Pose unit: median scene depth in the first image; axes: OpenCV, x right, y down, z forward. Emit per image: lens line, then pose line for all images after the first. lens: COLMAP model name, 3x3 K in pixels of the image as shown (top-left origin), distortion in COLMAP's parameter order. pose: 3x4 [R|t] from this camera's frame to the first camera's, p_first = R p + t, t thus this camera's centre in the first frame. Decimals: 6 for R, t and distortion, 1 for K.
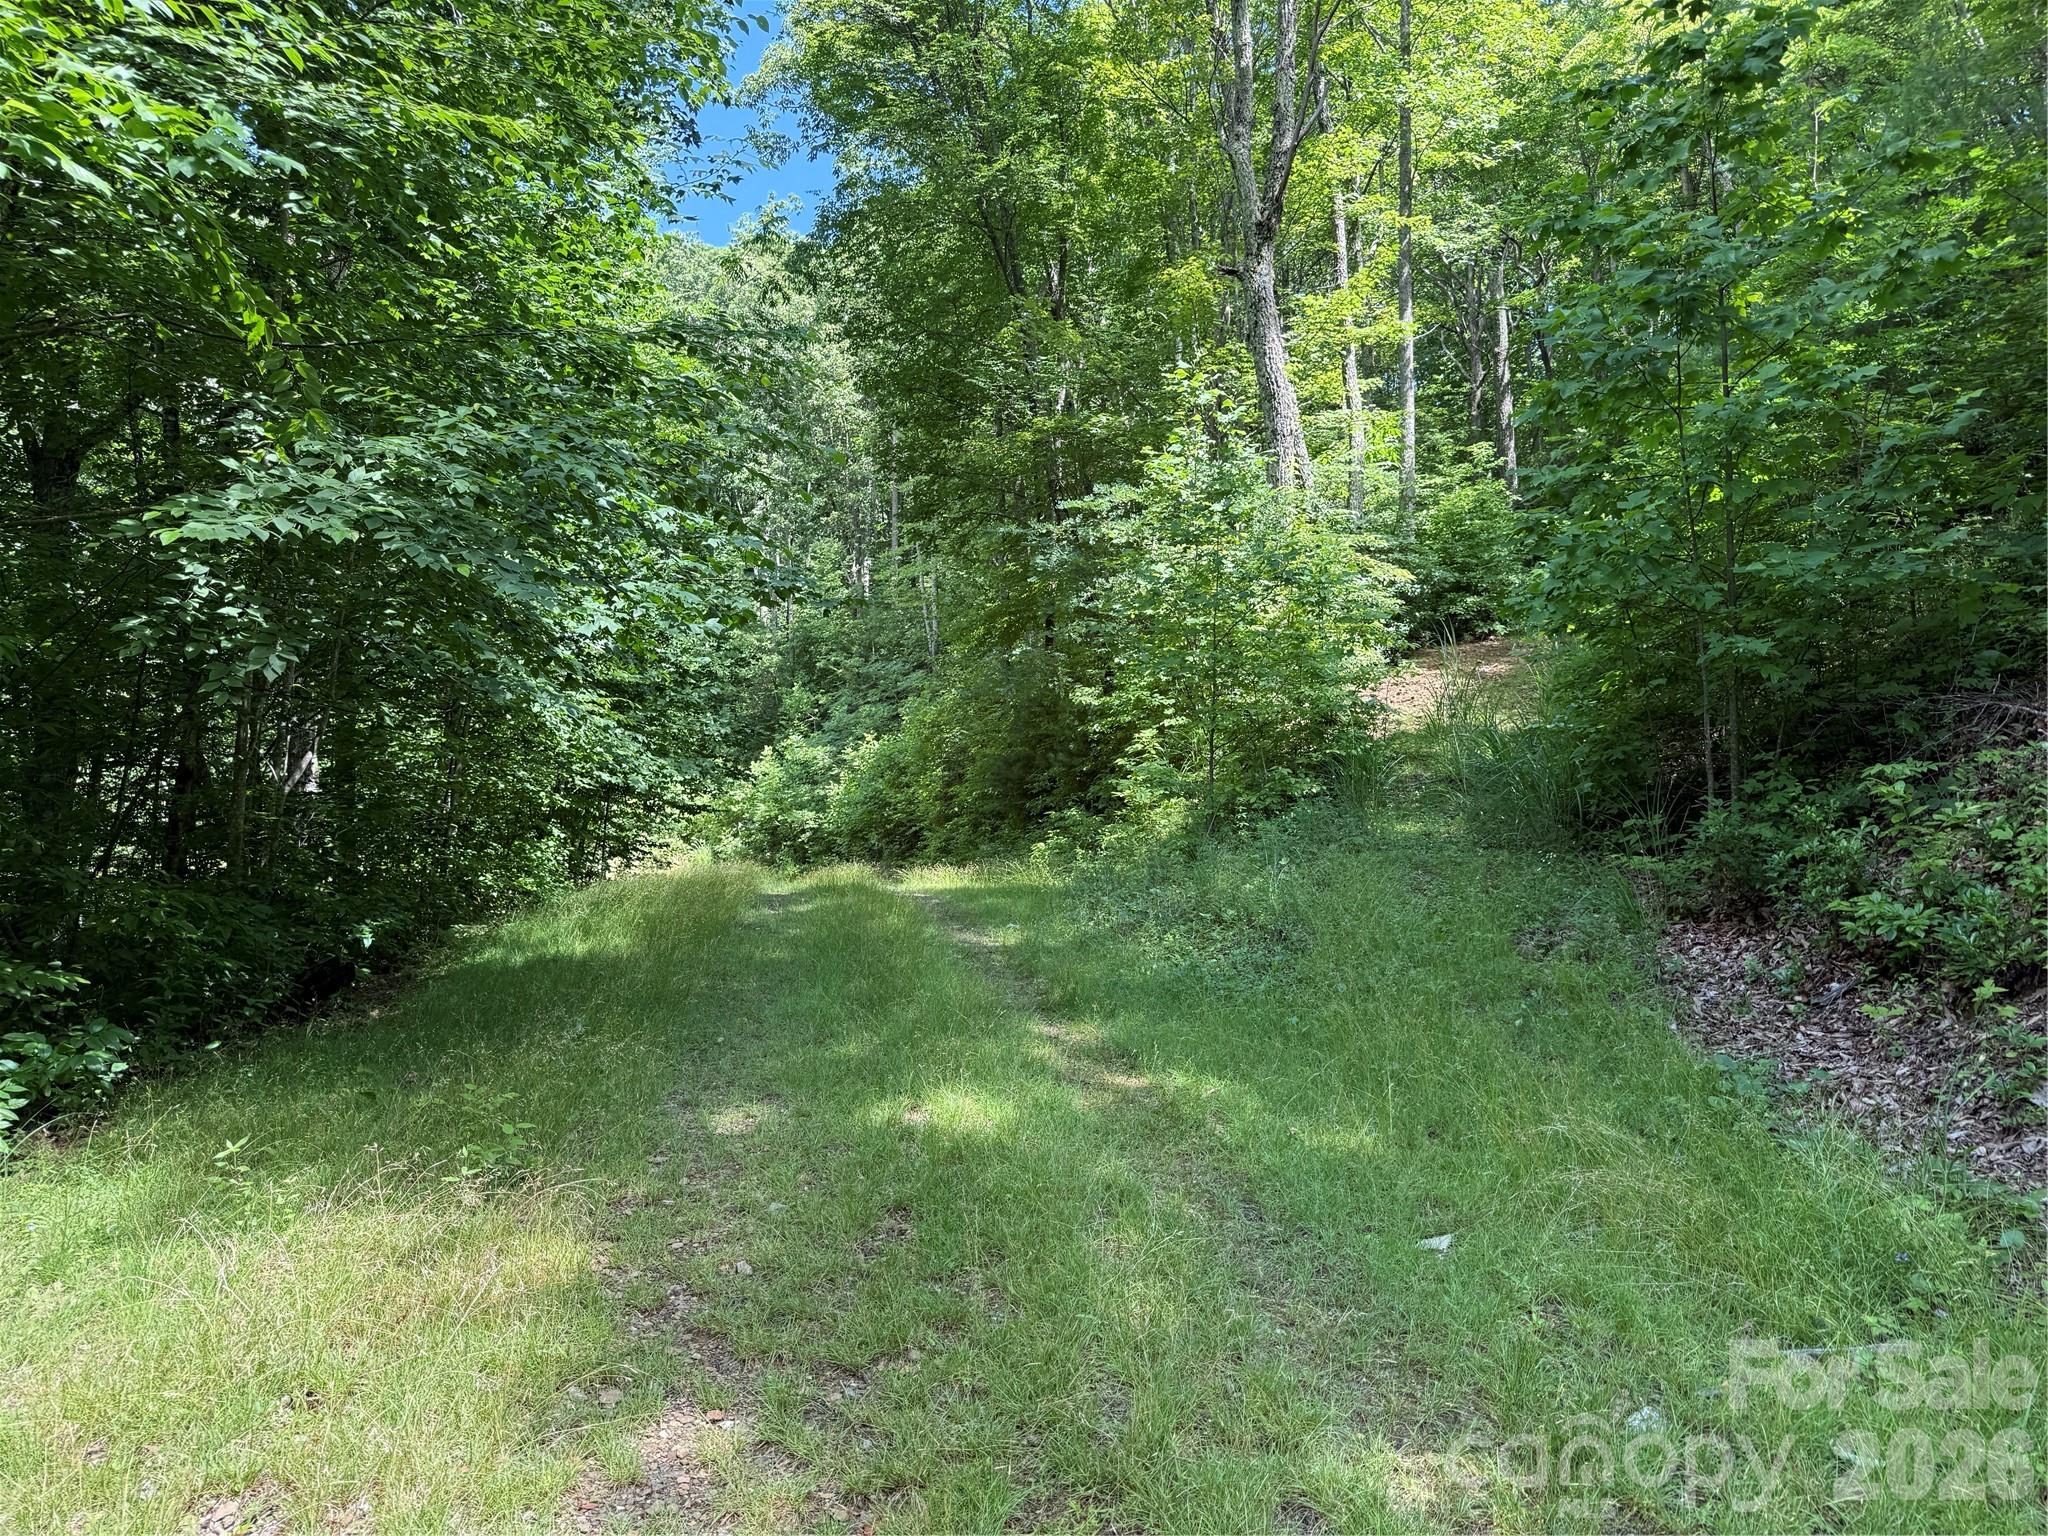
lens RADIAL K [[1431.3, 0, 1024.1], [0, 1431.3, 766.1], [0, 0, 1]] dist [0.000235, 0.000008]
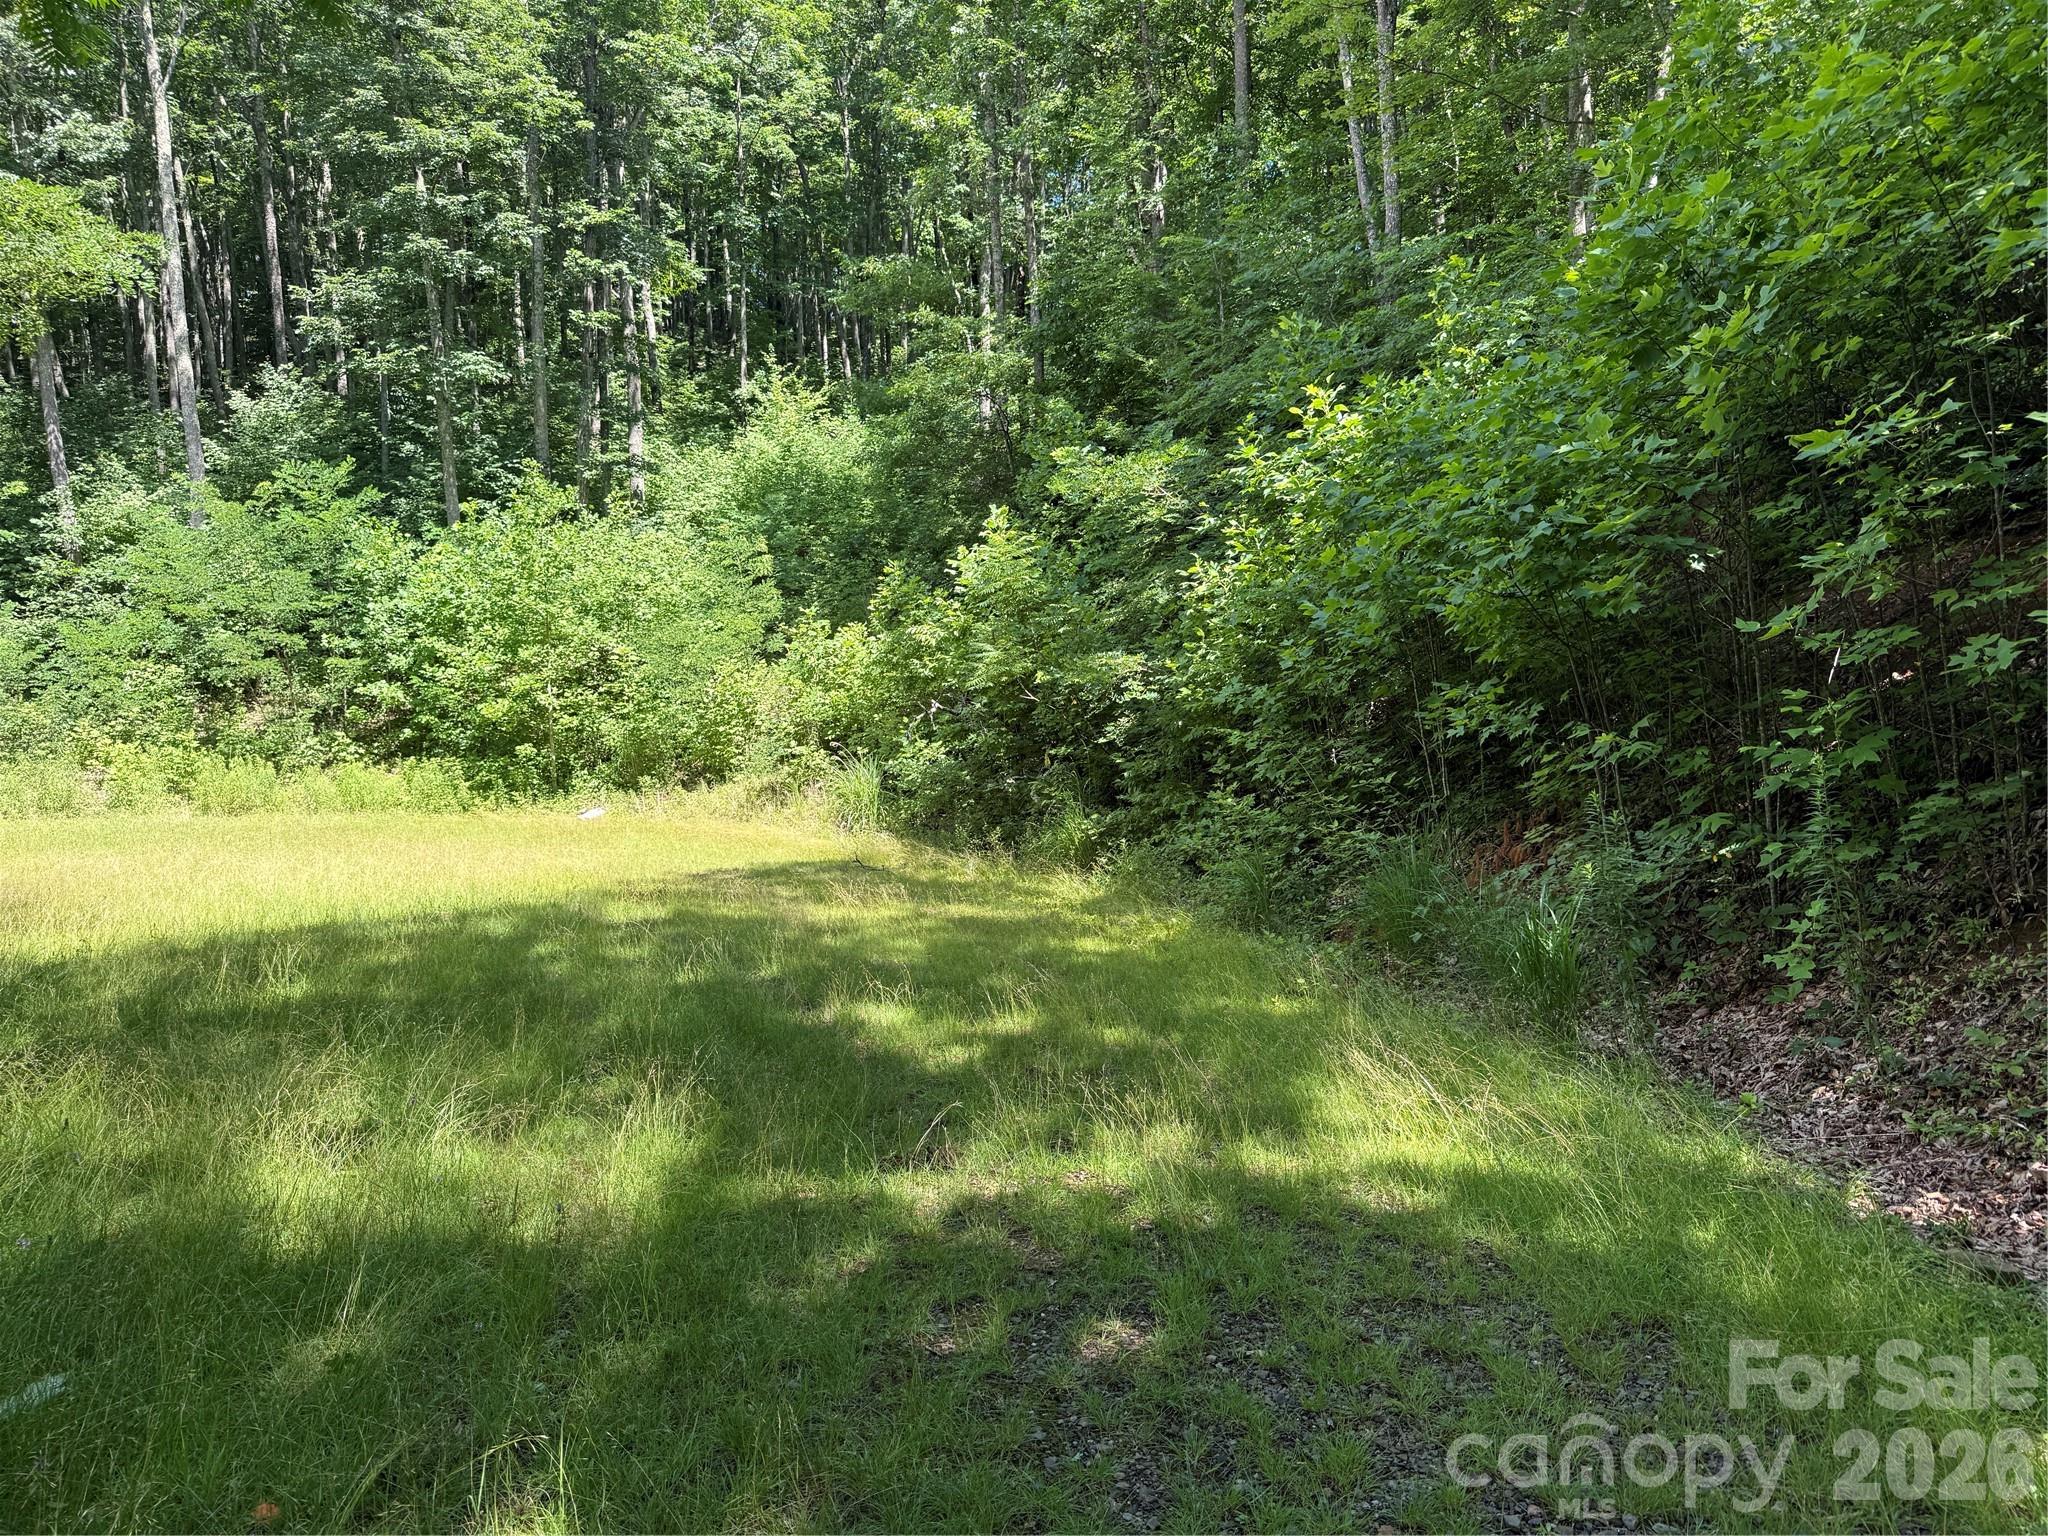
lens RADIAL K [[1431.3, 0, 1024.1], [0, 1431.3, 767.6], [0, 0, 1]] dist [0.000235, 0.000008]
pose [[0.986495, -0.023318, -0.162122, -0.118136], [0.033954, 0.997426, 0.063151, 0.035637], [0.160232, -0.067803, 0.984748, 0.652392]]
